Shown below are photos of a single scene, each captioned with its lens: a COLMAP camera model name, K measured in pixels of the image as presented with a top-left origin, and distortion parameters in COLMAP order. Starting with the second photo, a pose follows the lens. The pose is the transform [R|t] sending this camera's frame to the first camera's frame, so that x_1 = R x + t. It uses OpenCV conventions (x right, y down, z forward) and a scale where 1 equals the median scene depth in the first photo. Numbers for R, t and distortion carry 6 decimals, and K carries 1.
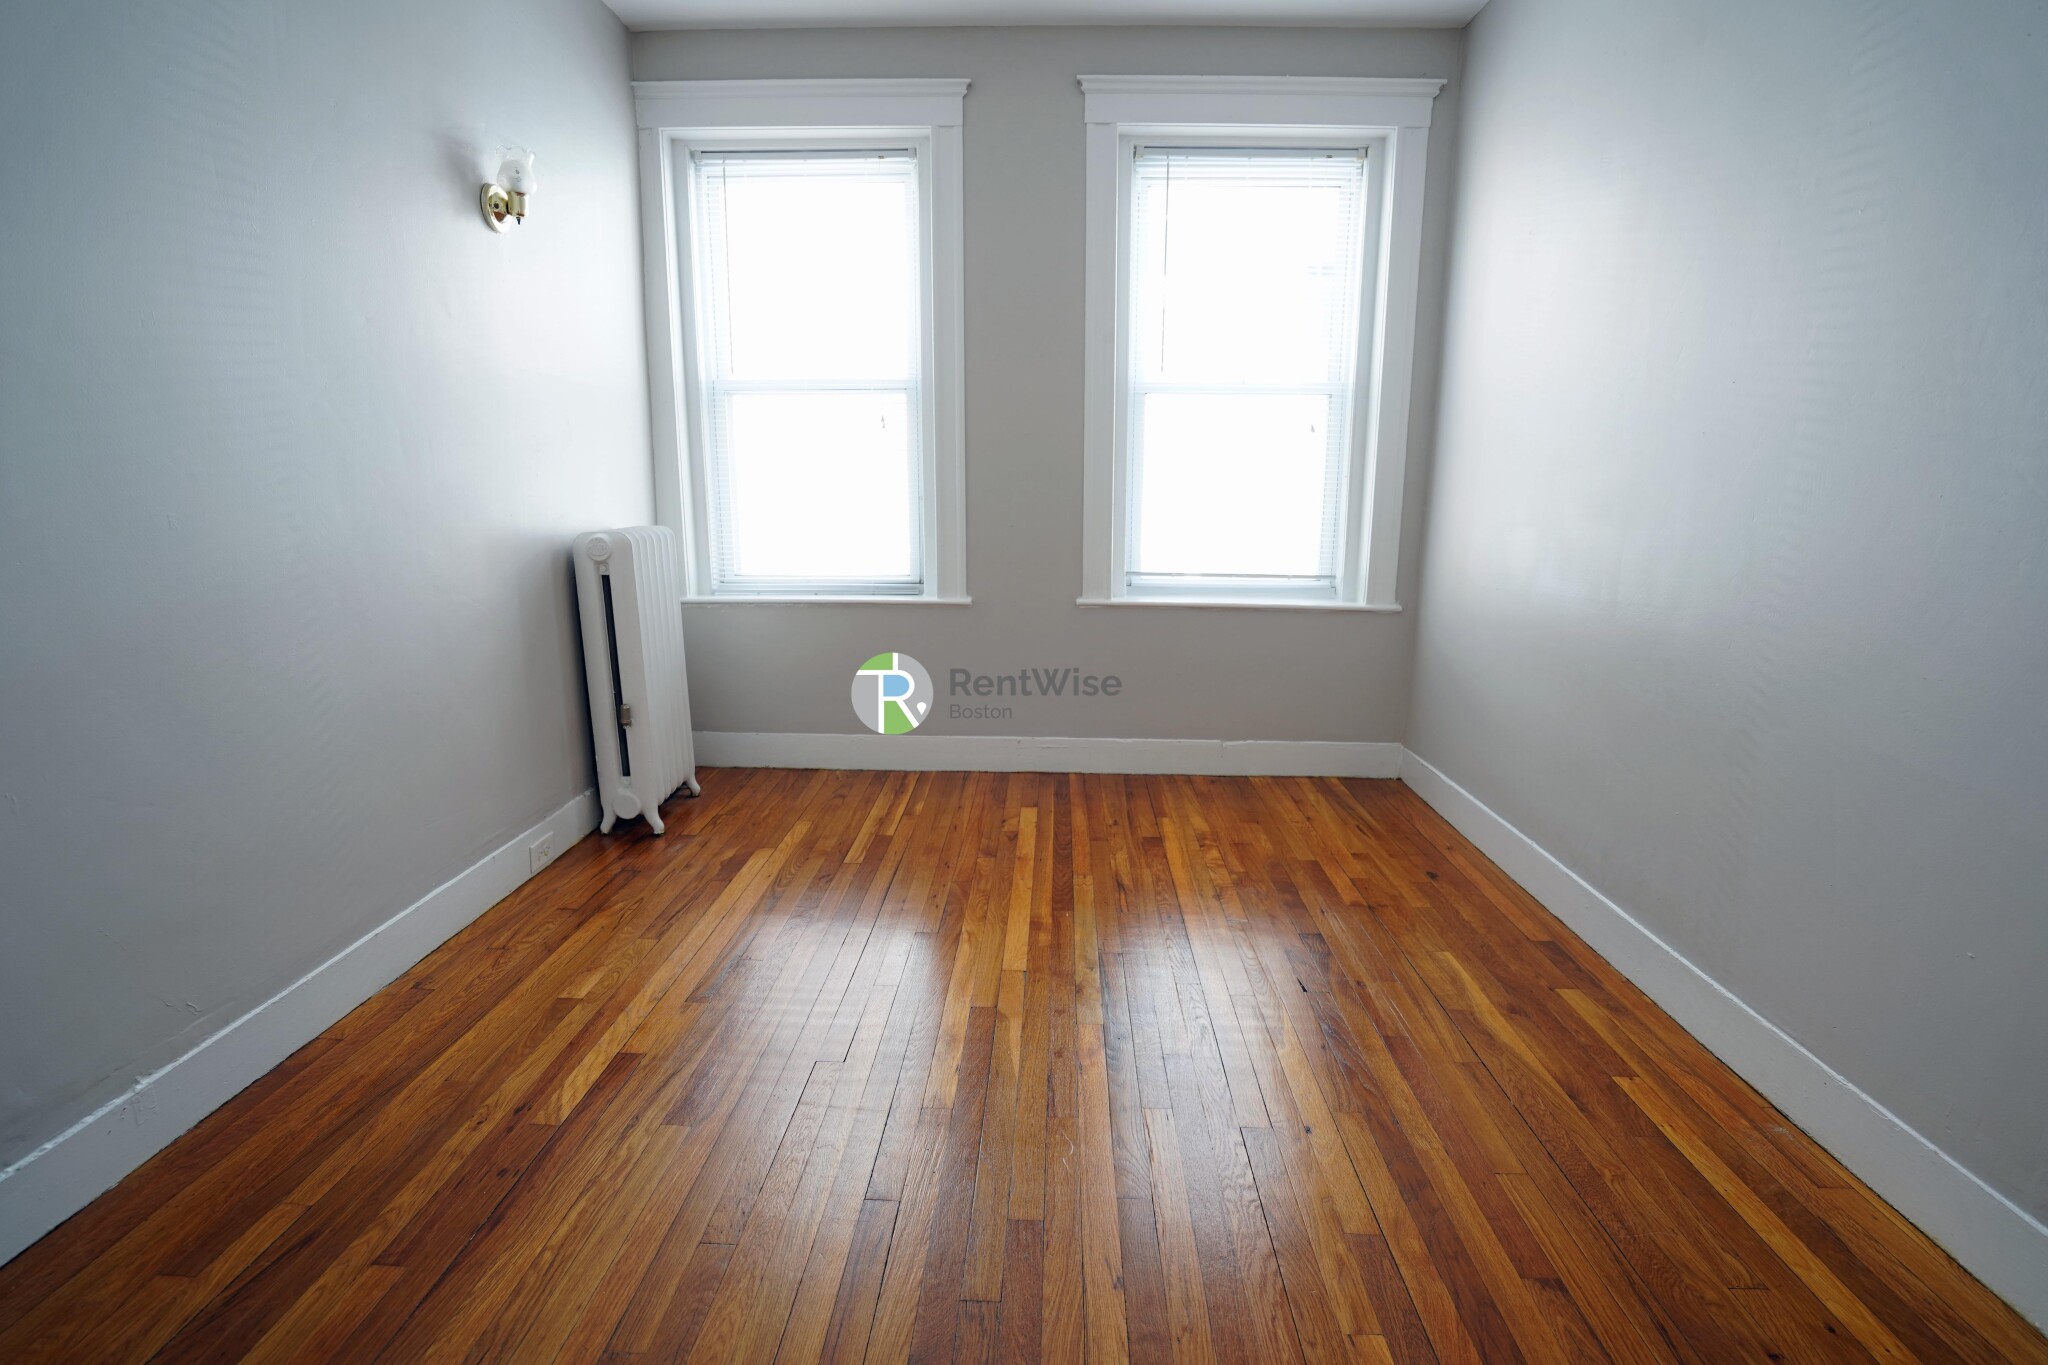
lens RADIAL K [[951.7, 0, 1025.6], [0, 951.7, 685.9], [0, 0, 1]] dist [-0.059974, 0.024669]
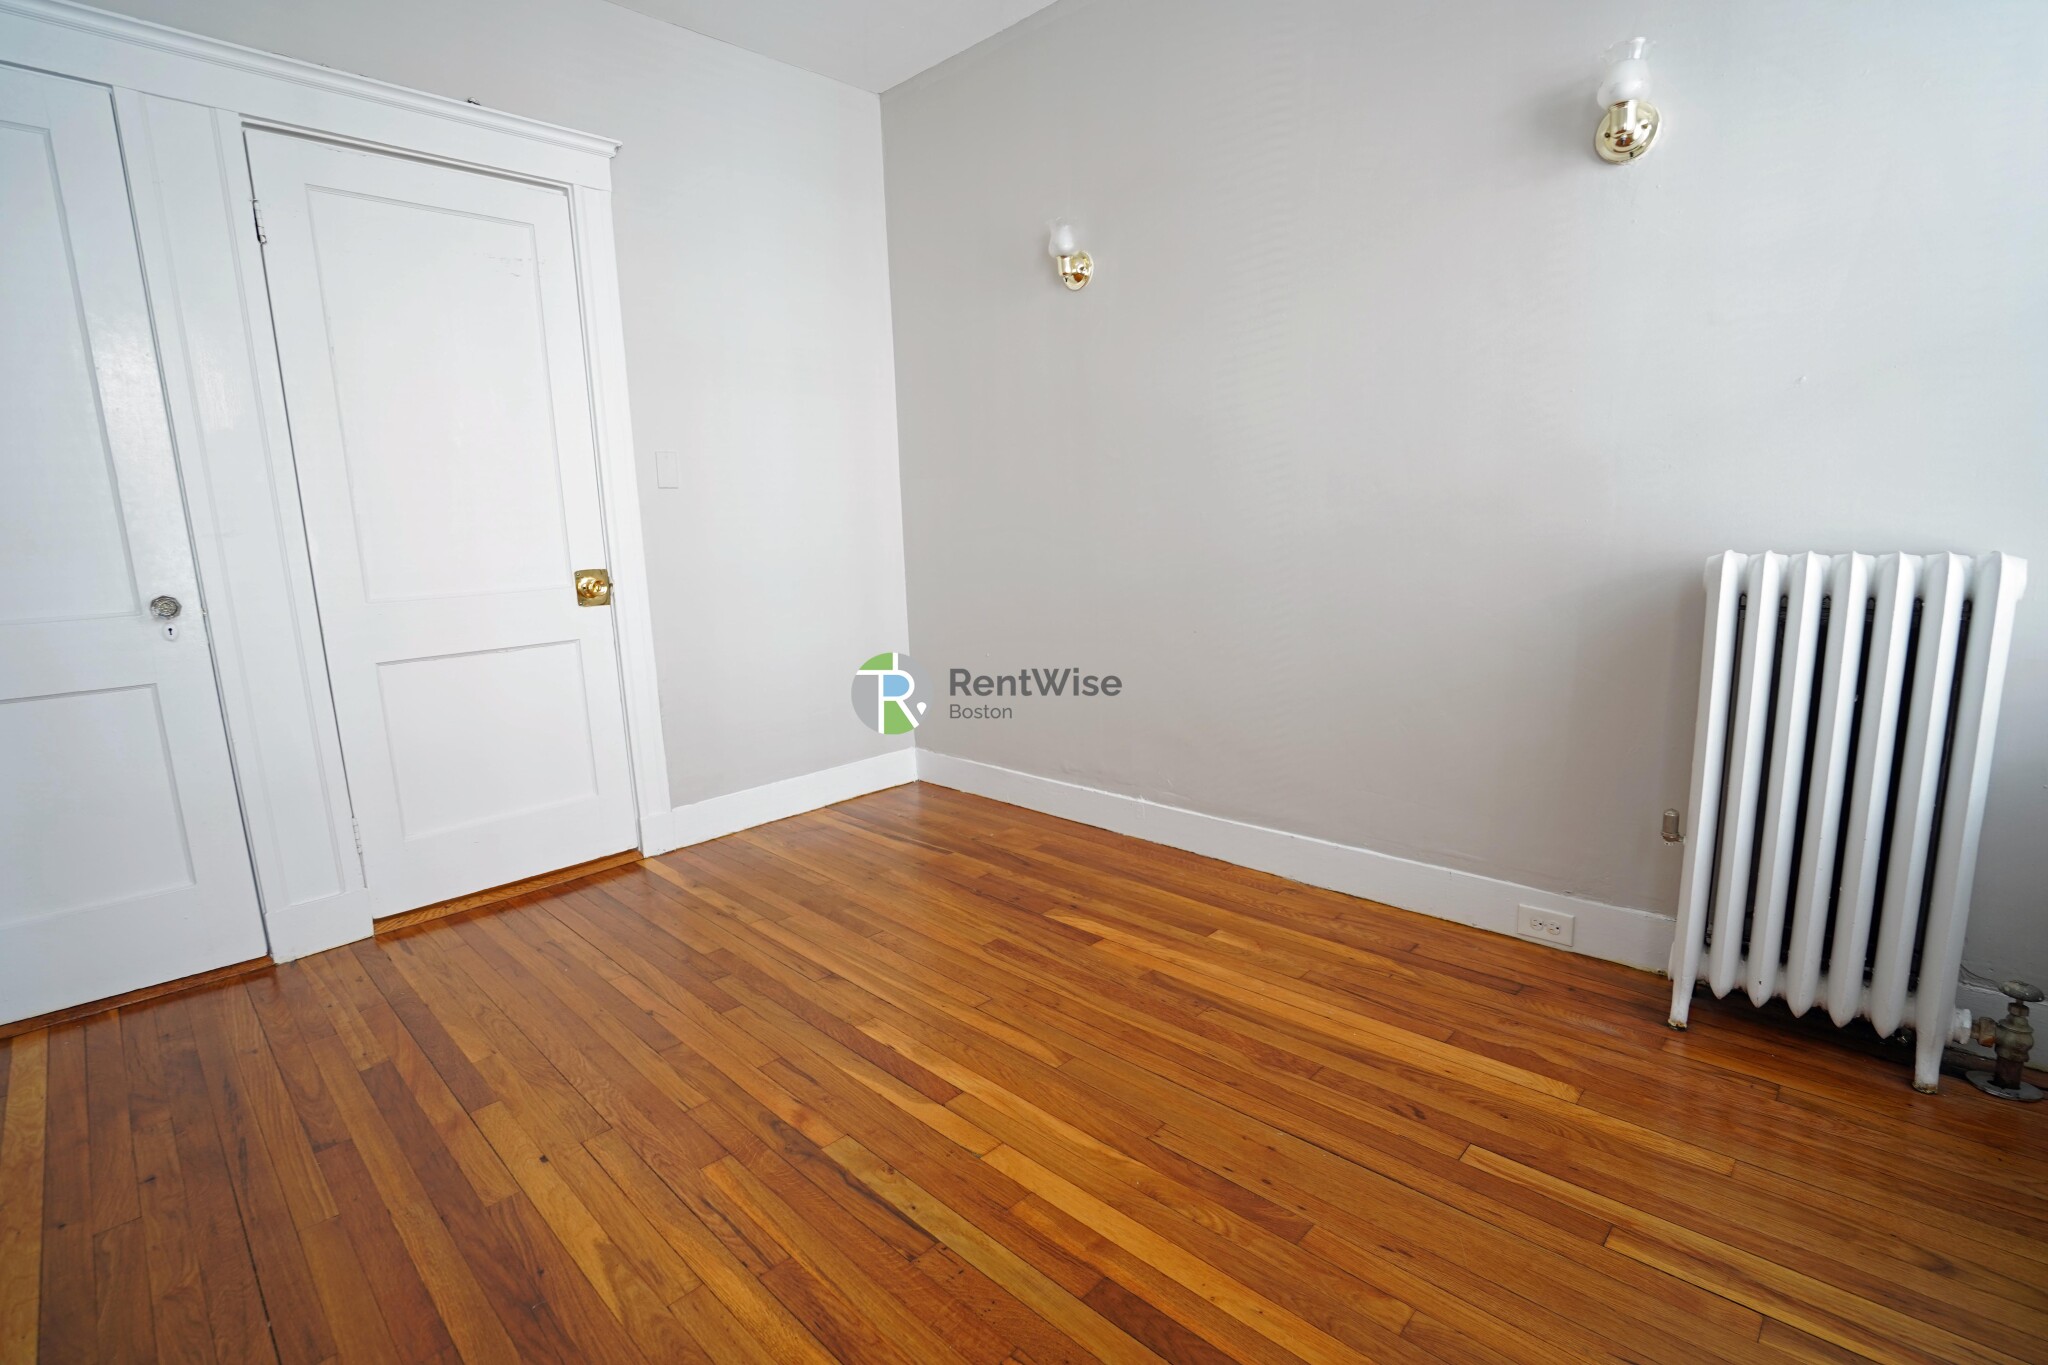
lens RADIAL K [[951.7, 0, 1025.6], [0, 951.7, 685.9], [0, 0, 1]] dist [-0.059974, 0.024669]
pose [[-0.666694, 0.147175, -0.730656, 0.487456], [-0.126357, 0.943802, 0.305404, -0.289614], [0.734542, 0.295935, -0.610631, 1.469563]]
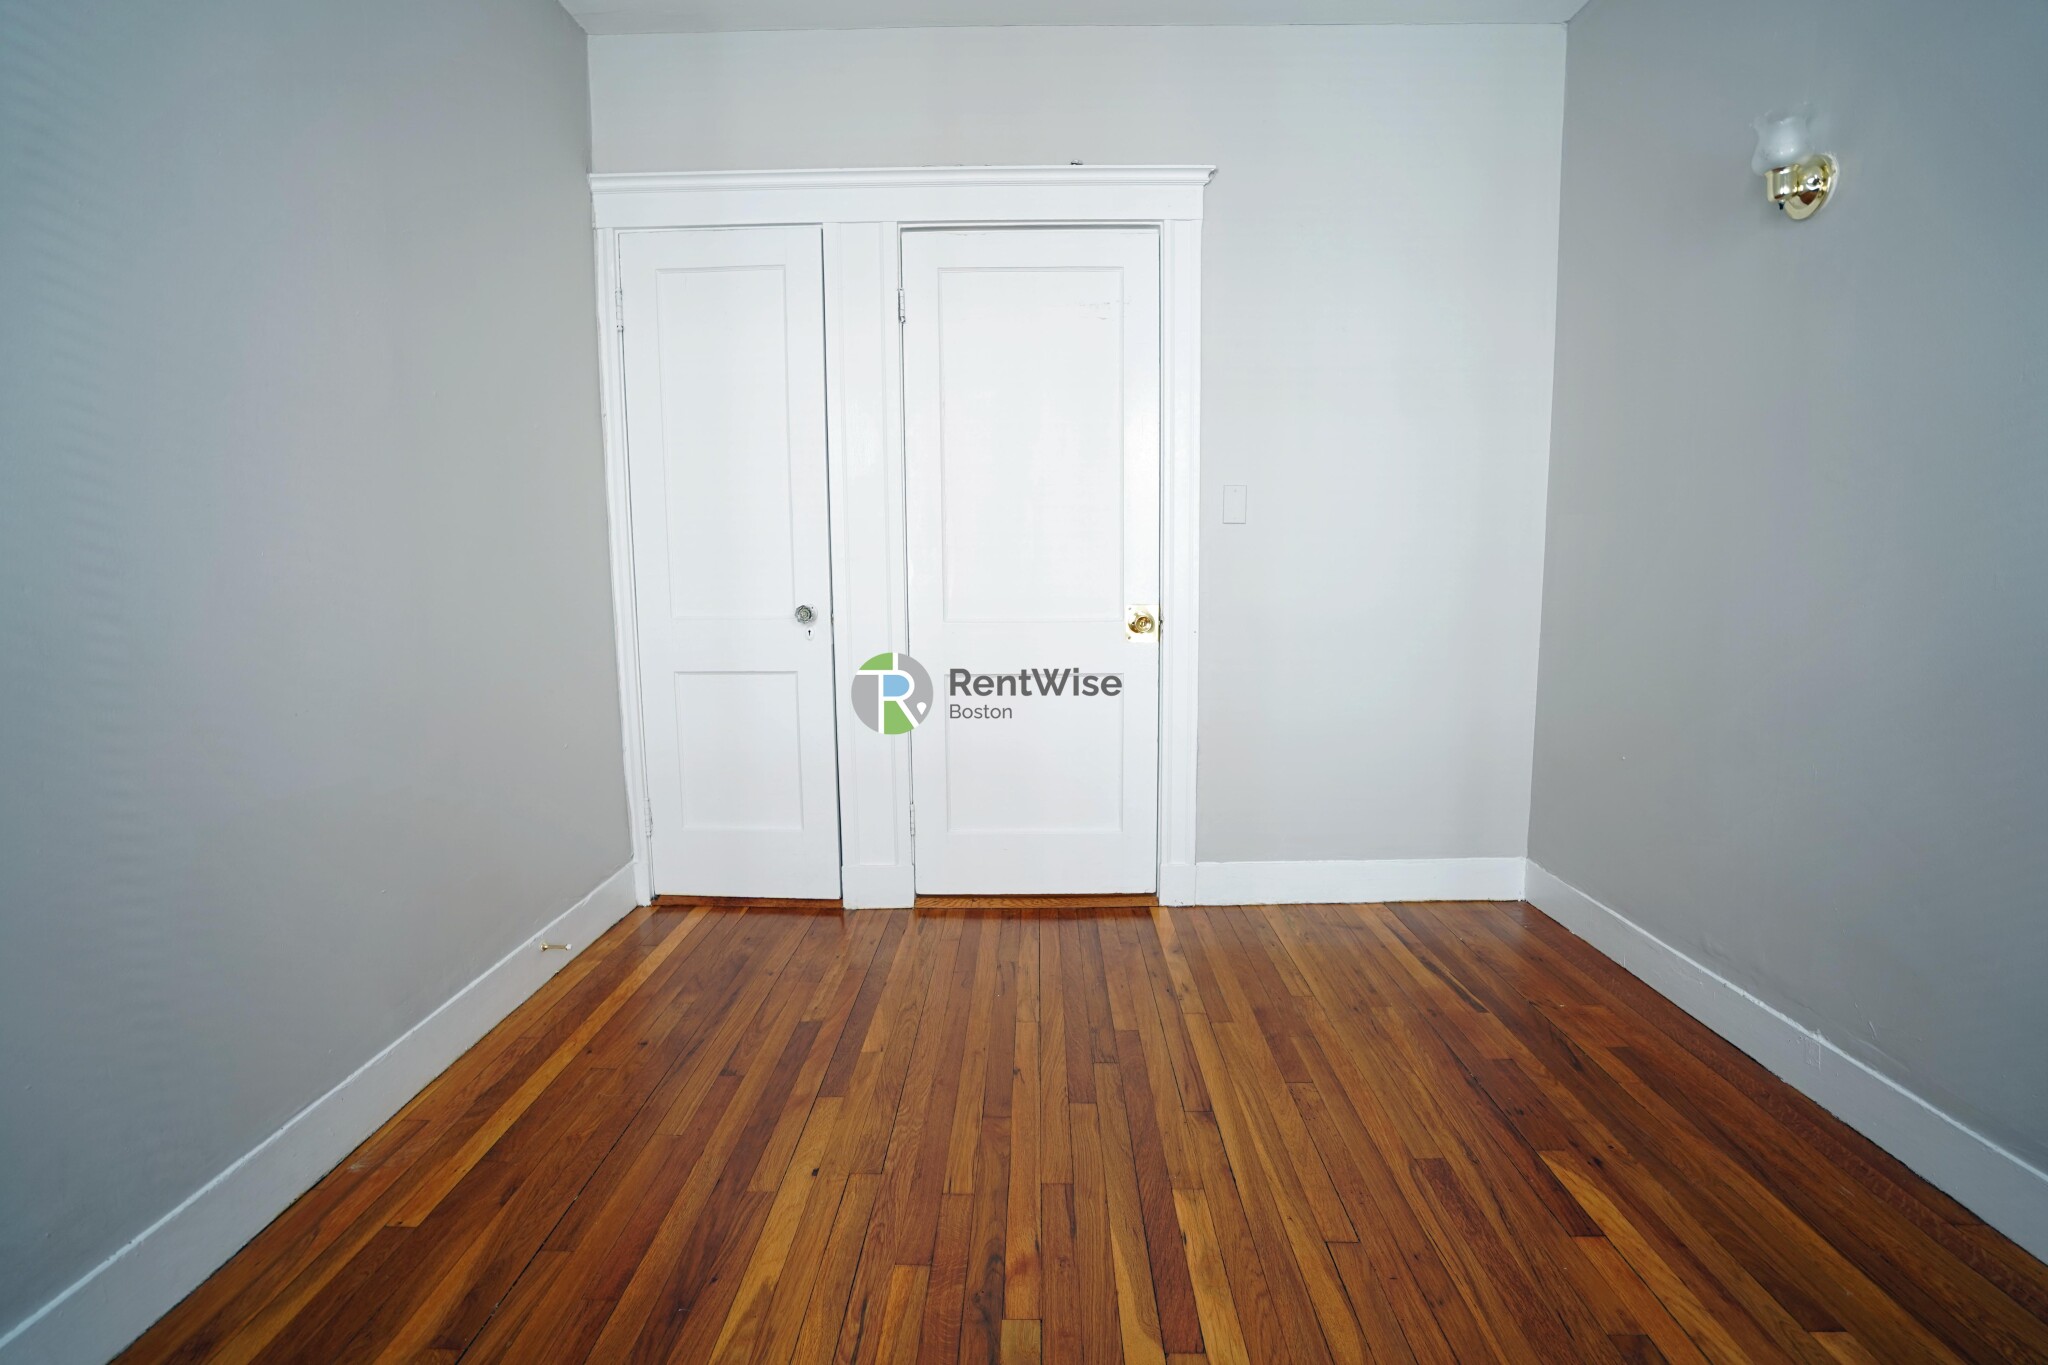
lens RADIAL K [[951.7, 0, 1025.6], [0, 951.7, 685.9], [0, 0, 1]] dist [-0.059974, 0.024669]
pose [[-0.999658, 0.004237, -0.025807, 0.078172], [-0.004472, 0.944560, 0.328308, -0.290435], [0.025767, 0.328311, -0.944218, 1.445585]]
